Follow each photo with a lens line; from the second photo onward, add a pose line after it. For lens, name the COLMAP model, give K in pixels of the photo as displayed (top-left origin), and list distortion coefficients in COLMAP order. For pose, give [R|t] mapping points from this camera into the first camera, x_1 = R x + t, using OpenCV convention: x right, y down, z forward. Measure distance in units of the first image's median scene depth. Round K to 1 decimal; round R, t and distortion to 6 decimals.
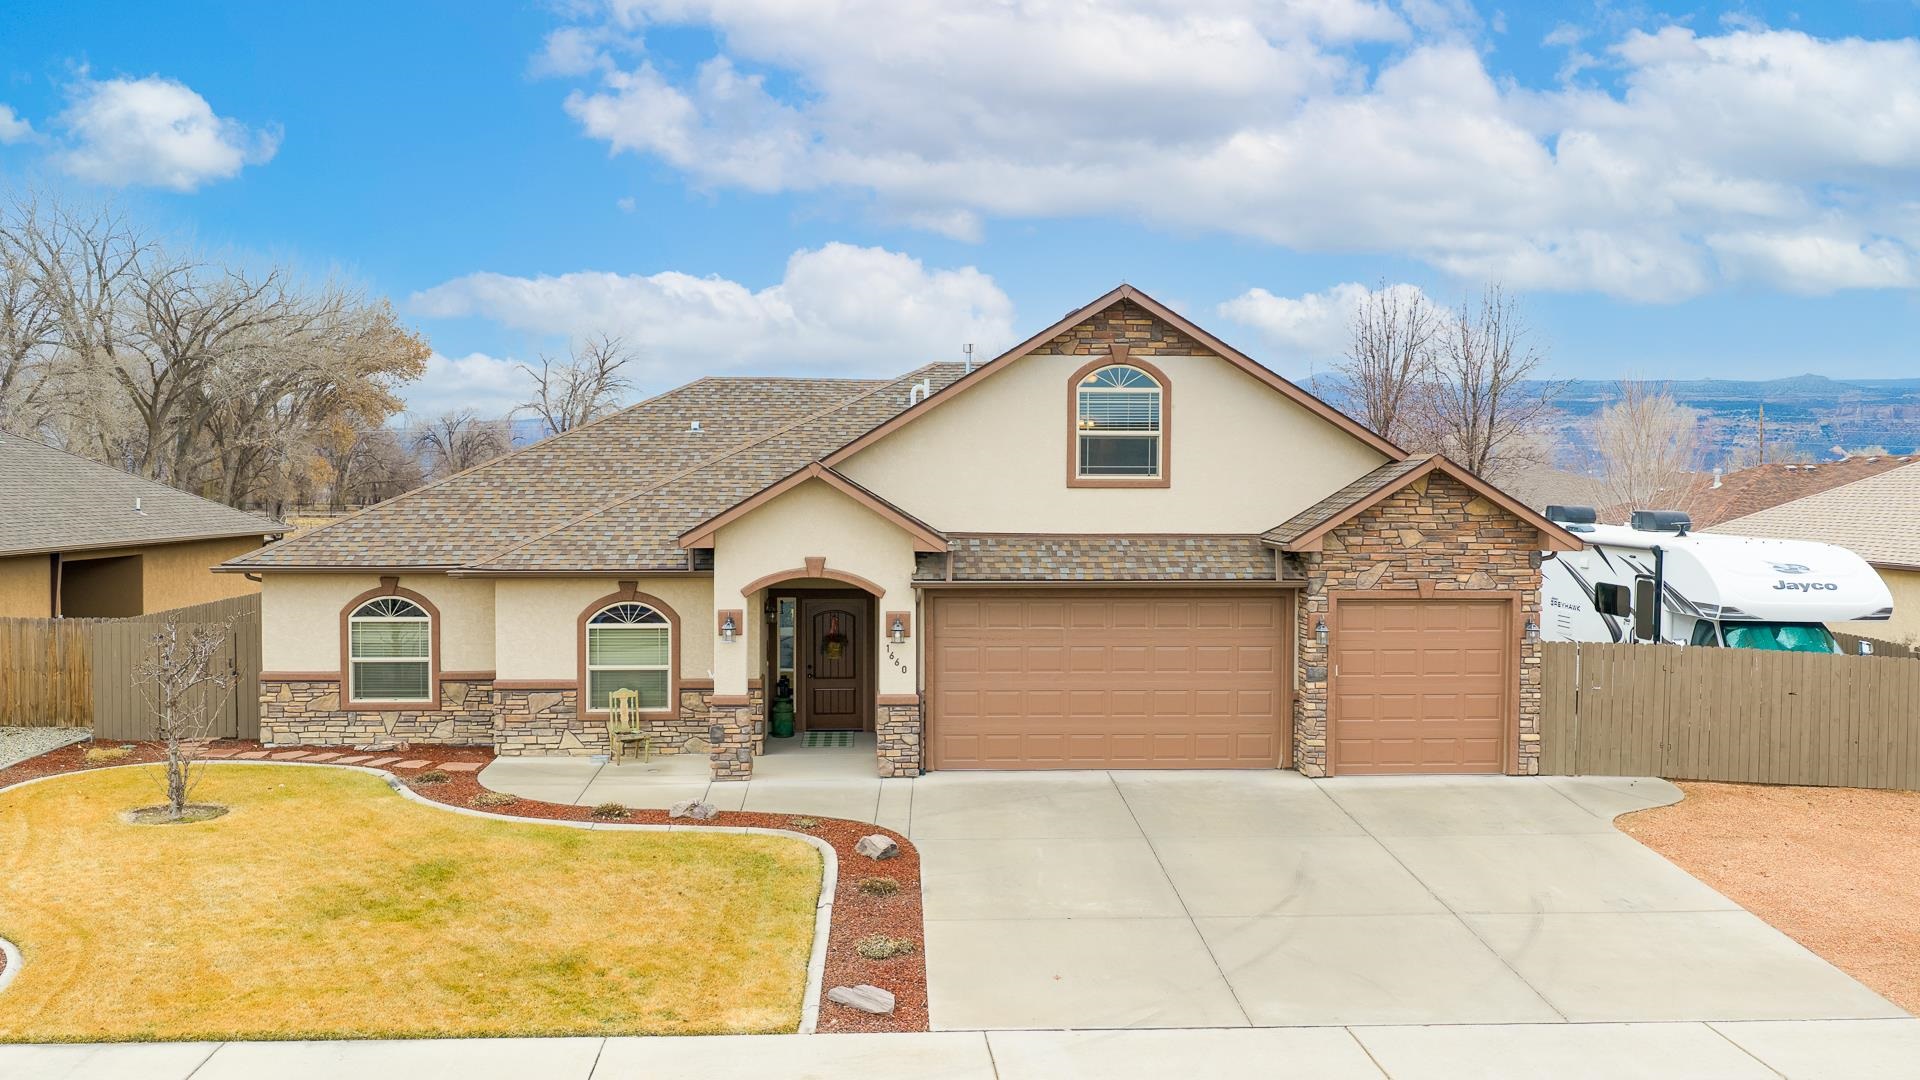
lens RADIAL K [[1585.2, 0, 964.5], [0, 1585.2, 544.8], [0, 0, 1]] dist [0.025072, -0.052050]
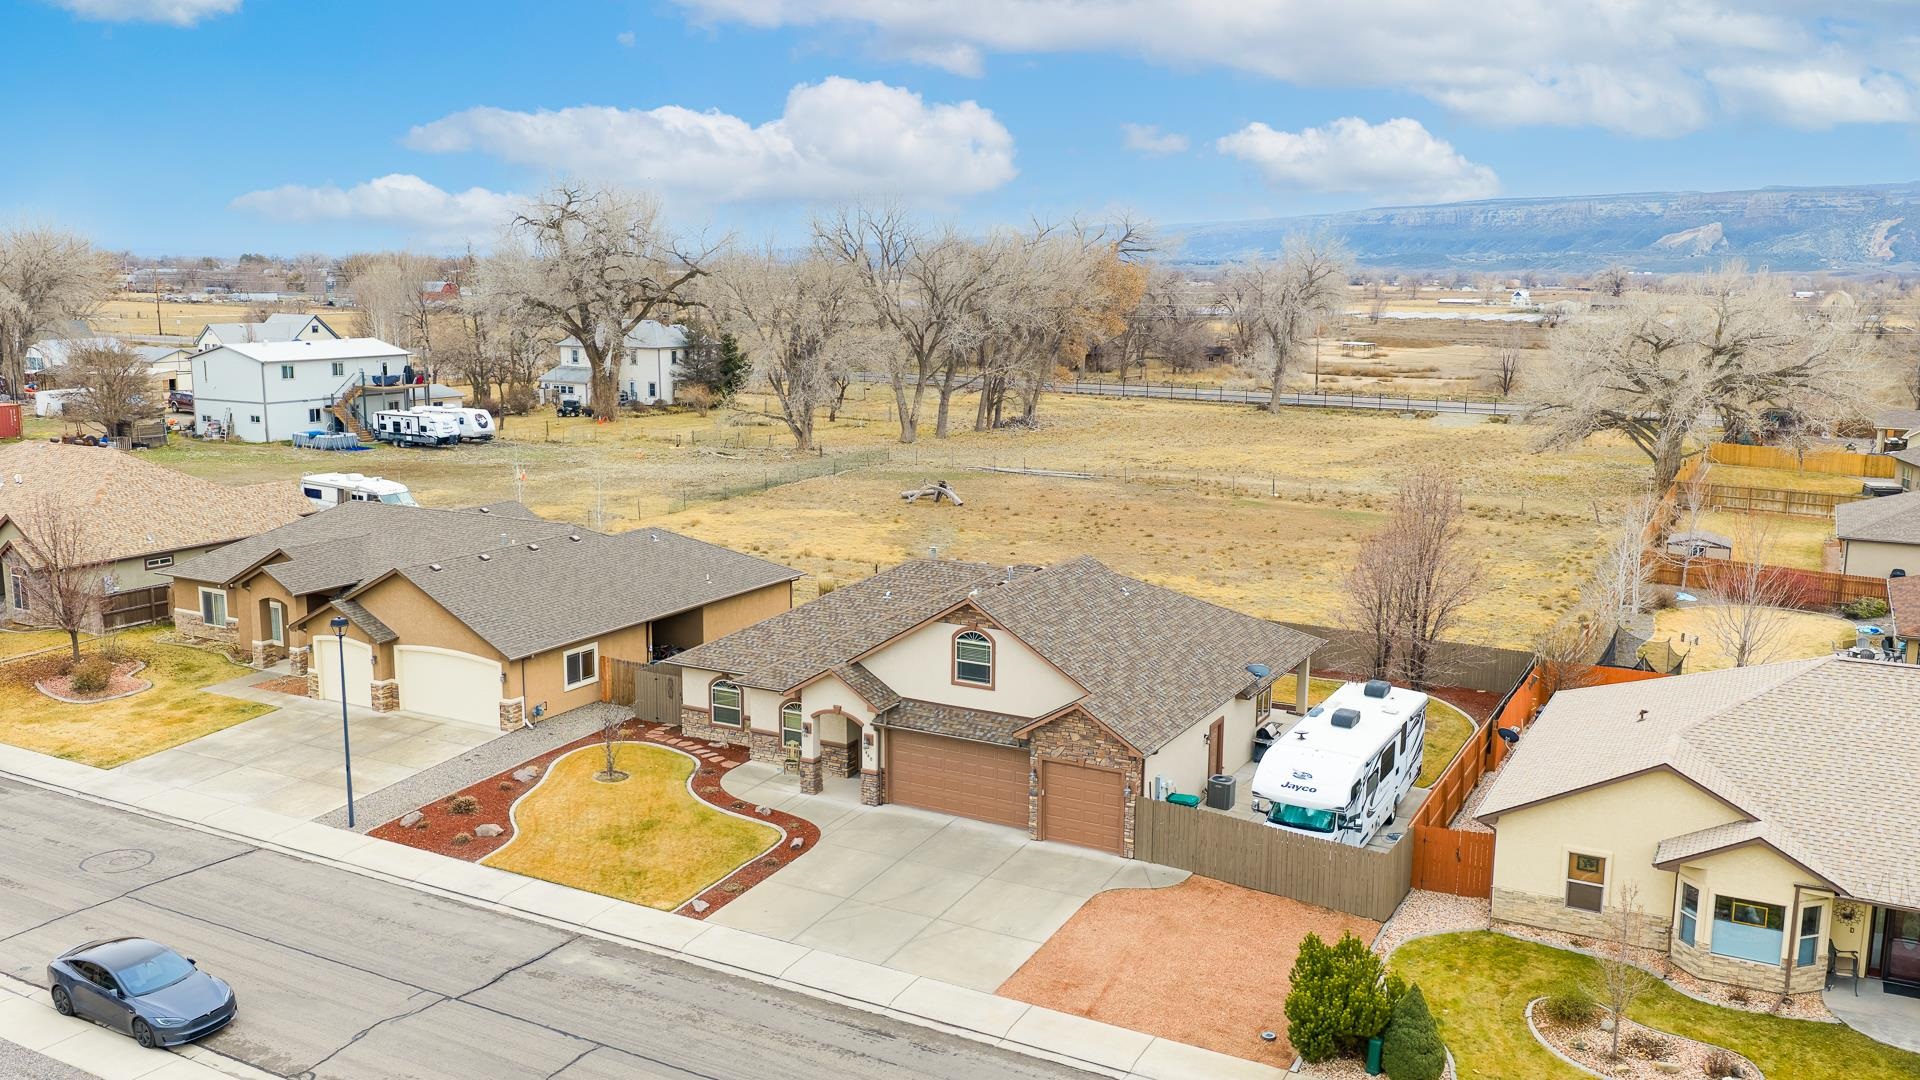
lens RADIAL K [[1585.2, 0, 961.7], [0, 1585.2, 530.3], [0, 0, 1]] dist [0.025072, -0.052050]
pose [[0.849210, 0.089895, -0.520347, 1.181322], [-0.024705, 0.991087, 0.130902, -0.526909], [0.527477, -0.098309, 0.843862, -0.779219]]
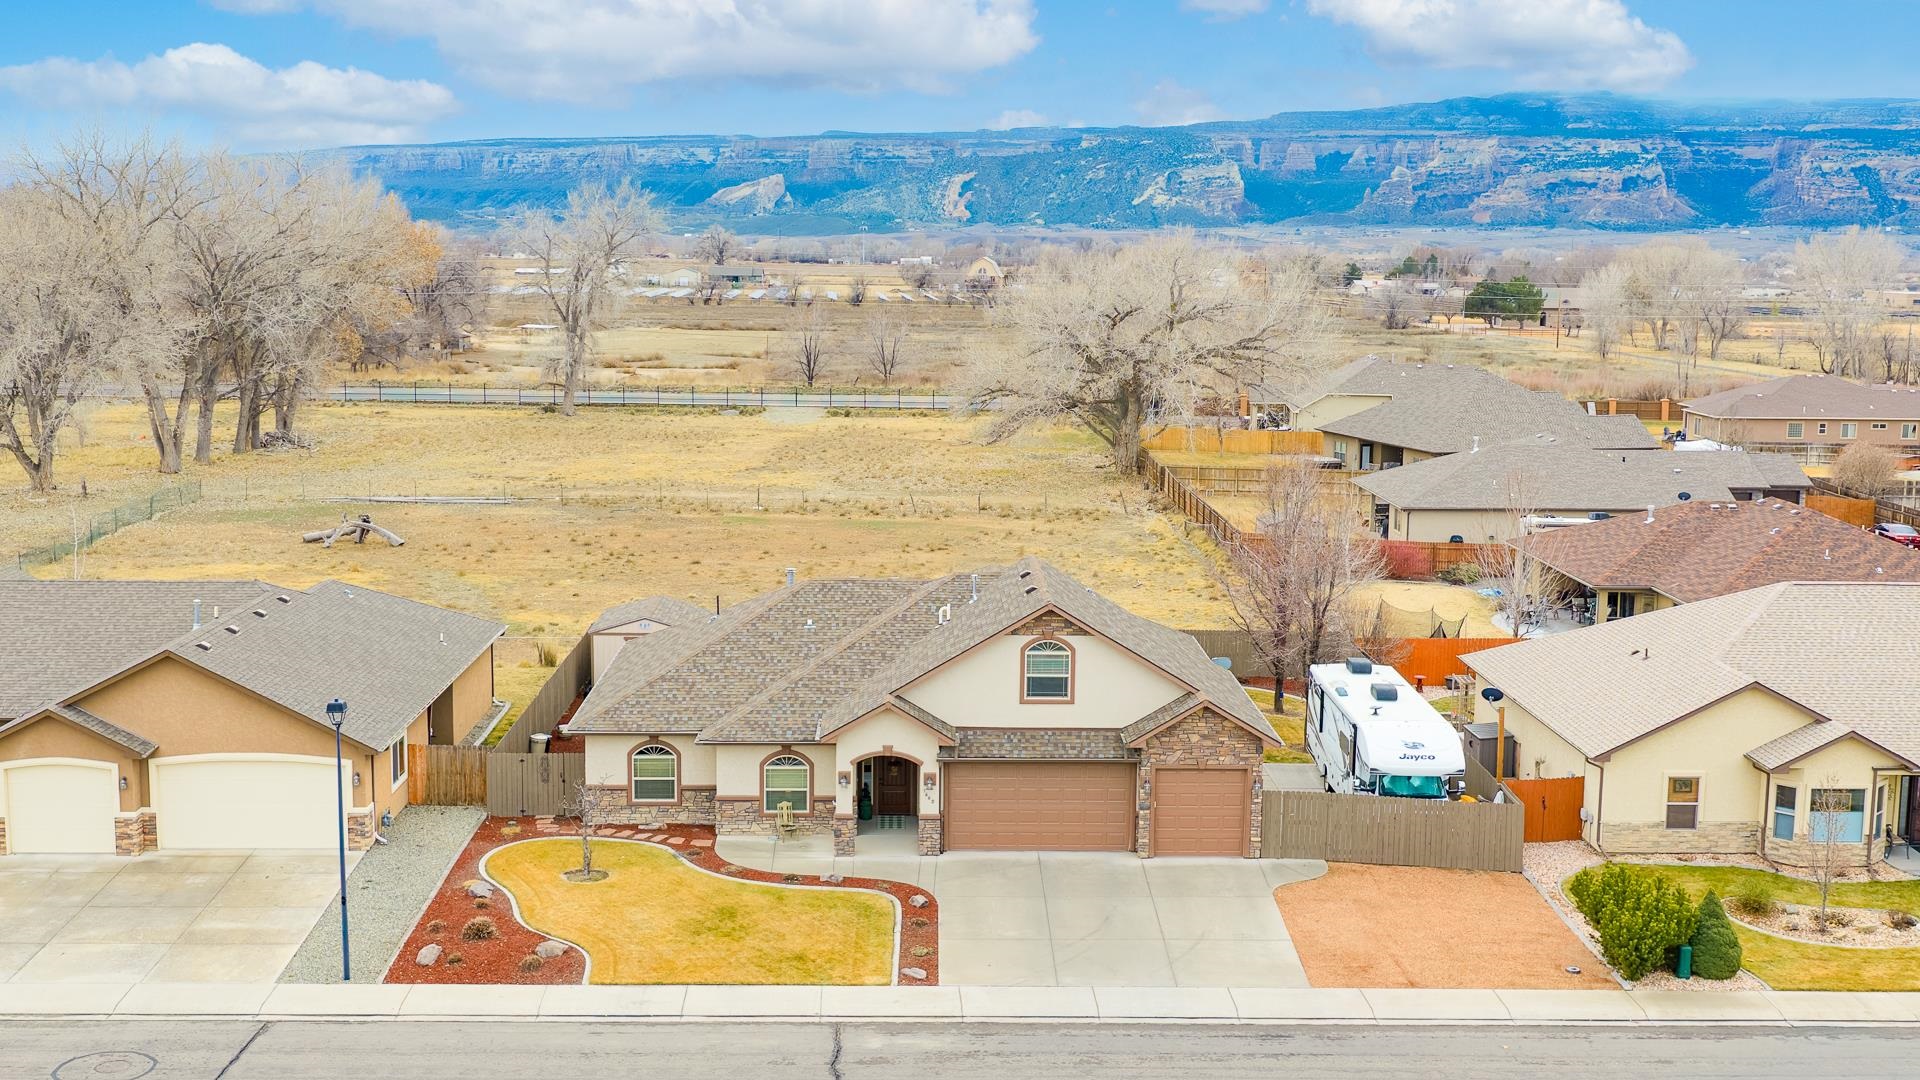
lens RADIAL K [[2137.6, 0, 964.4], [0, 2137.6, 537.9], [0, 0, 1]] dist [0.016958, 0.000000]
pose [[0.999495, 0.012024, -0.029401, 0.072386], [-0.008950, 0.994686, 0.102561, -0.501548], [0.030478, -0.102246, 0.994292, -1.543426]]
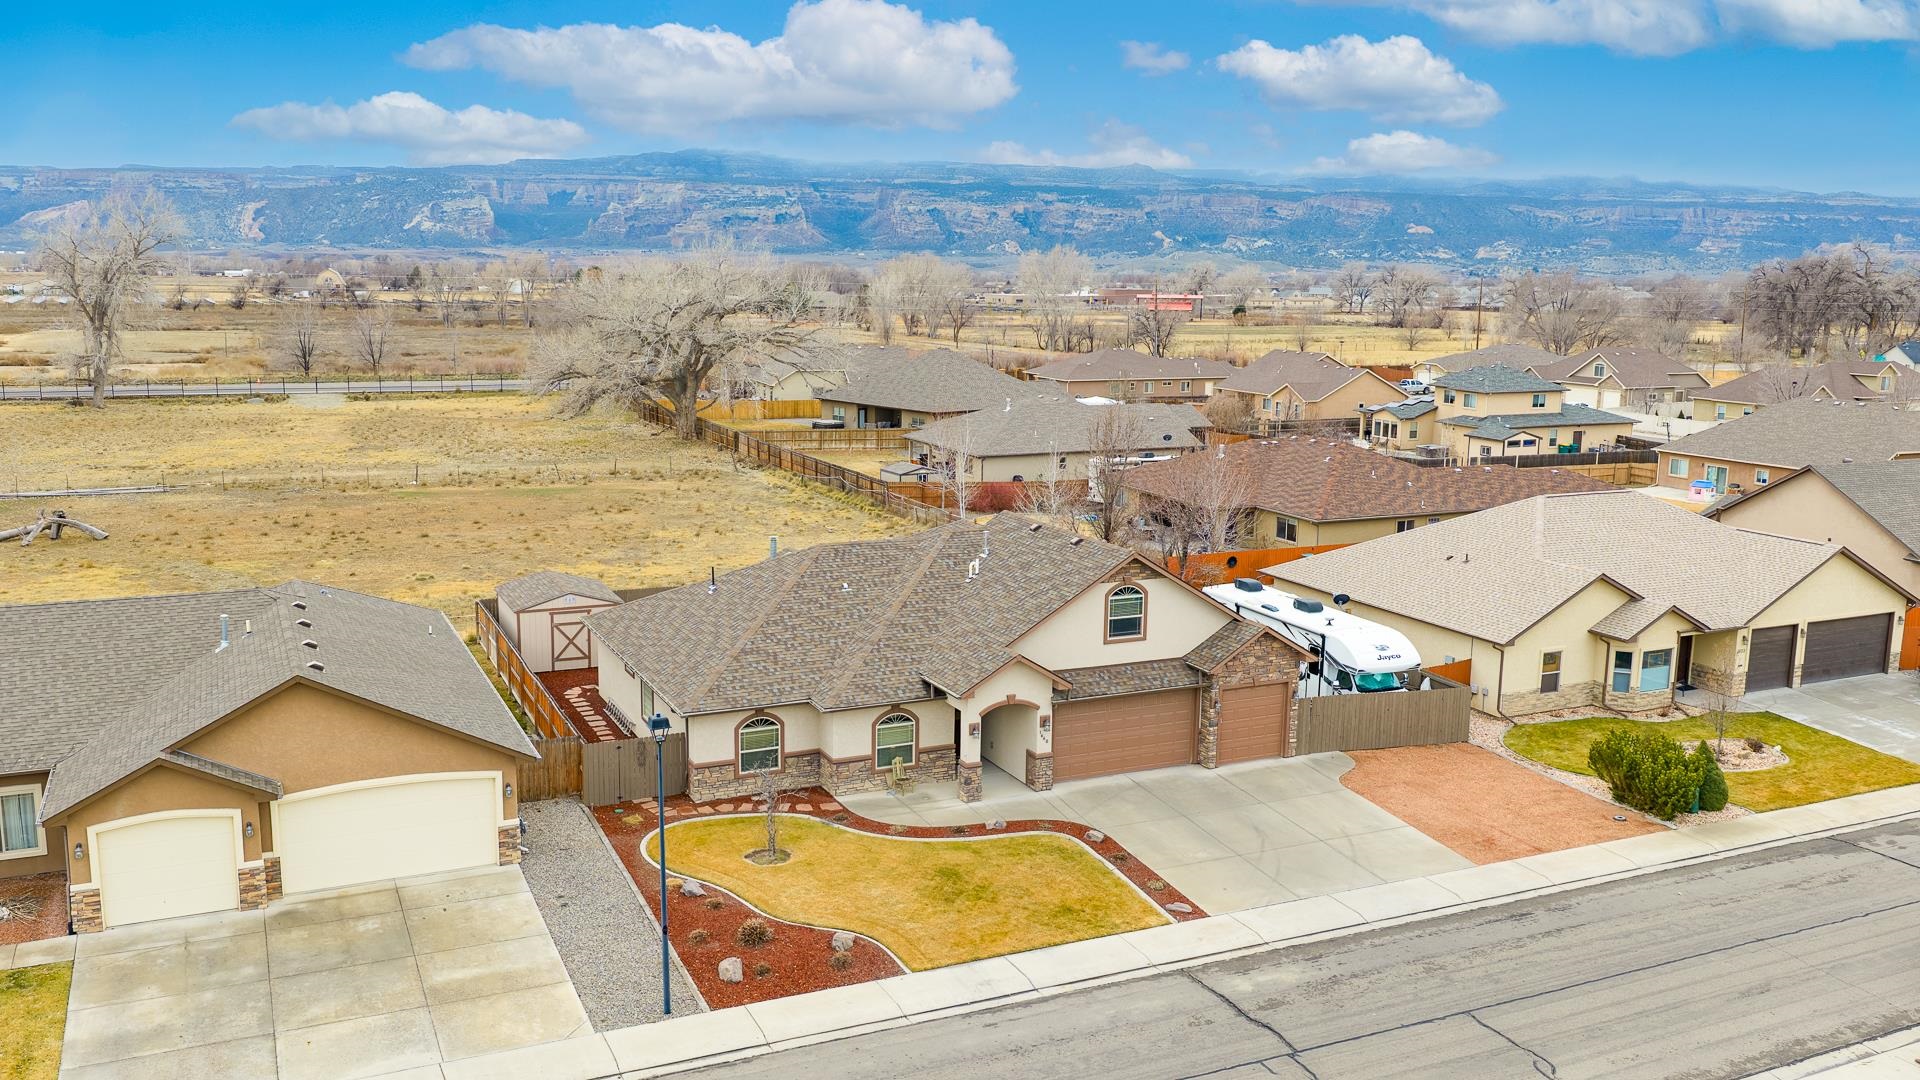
lens RADIAL K [[1585.2, 0, 965.8], [0, 1585.2, 534.9], [0, 0, 1]] dist [0.025072, -0.052050]
pose [[0.927004, -0.054315, 0.371098, -0.890295], [0.003901, 0.990801, 0.135271, -0.471799], [-0.375031, -0.123949, 0.918688, -0.858428]]
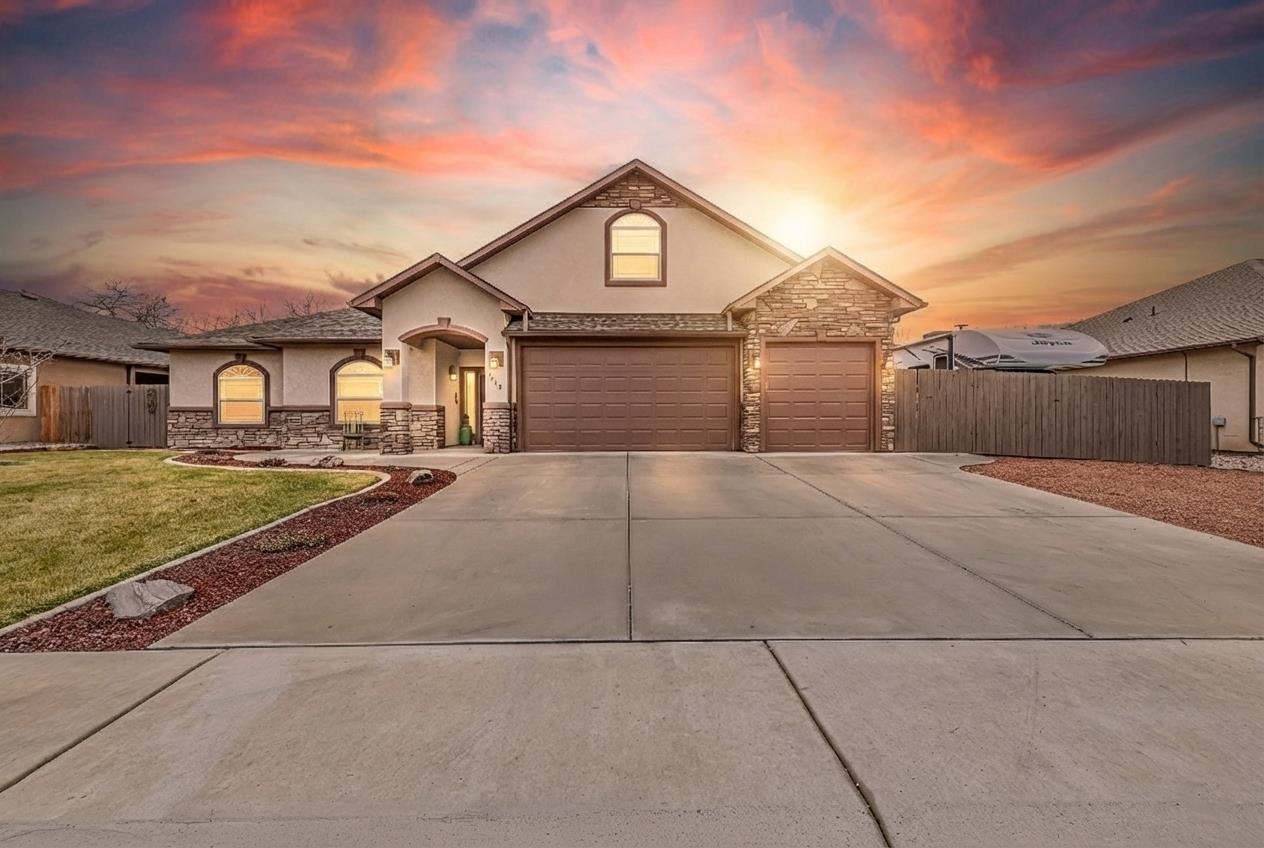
lens RADIAL K [[510.4, 0, 636.0], [0, 510.4, 422.5], [0, 0, 1]] dist [0.018393, -0.001932]
pose [[0.999409, -0.006075, -0.033824, 0.116676], [0.004952, 0.999436, -0.033210, 0.129992], [0.034007, 0.033022, 0.998876, 0.466731]]
